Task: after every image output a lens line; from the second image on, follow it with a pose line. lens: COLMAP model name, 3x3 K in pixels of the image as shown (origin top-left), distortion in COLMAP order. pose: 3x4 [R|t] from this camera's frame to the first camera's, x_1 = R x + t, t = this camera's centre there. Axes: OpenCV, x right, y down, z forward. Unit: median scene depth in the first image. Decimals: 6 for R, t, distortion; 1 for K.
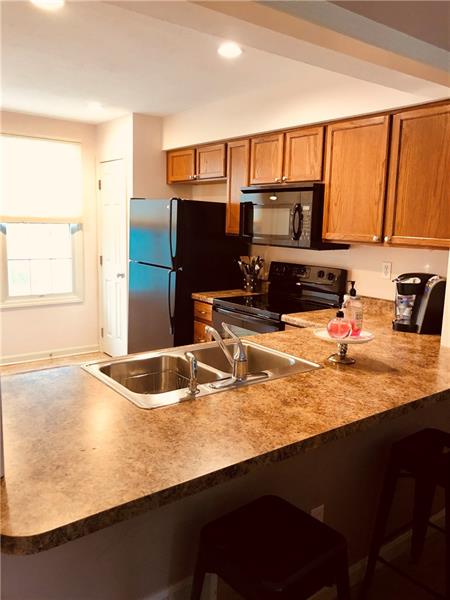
lens RADIAL K [[508.9, 0, 227.3], [0, 508.9, 296.6], [0, 0, 1]] dist [0.049773, -0.015664]
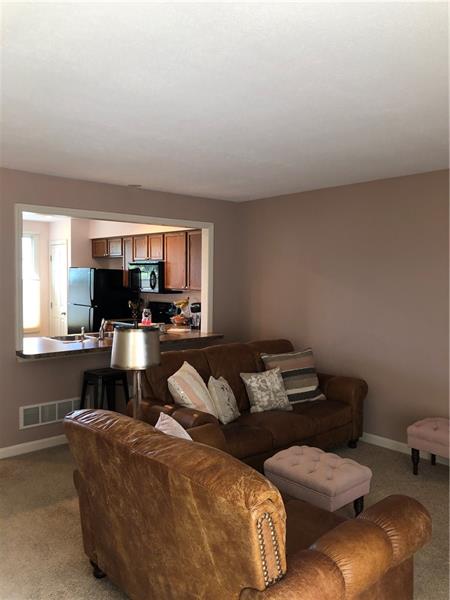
lens RADIAL K [[499.8, 0, 227.1], [0, 499.8, 290.9], [0, 0, 1]] dist [0.070923, -0.062631]
pose [[0.995852, -0.017402, 0.089307, 0.217869], [0.027830, 0.992755, -0.116890, 0.114967], [-0.086626, 0.118891, 0.989121, -0.828281]]
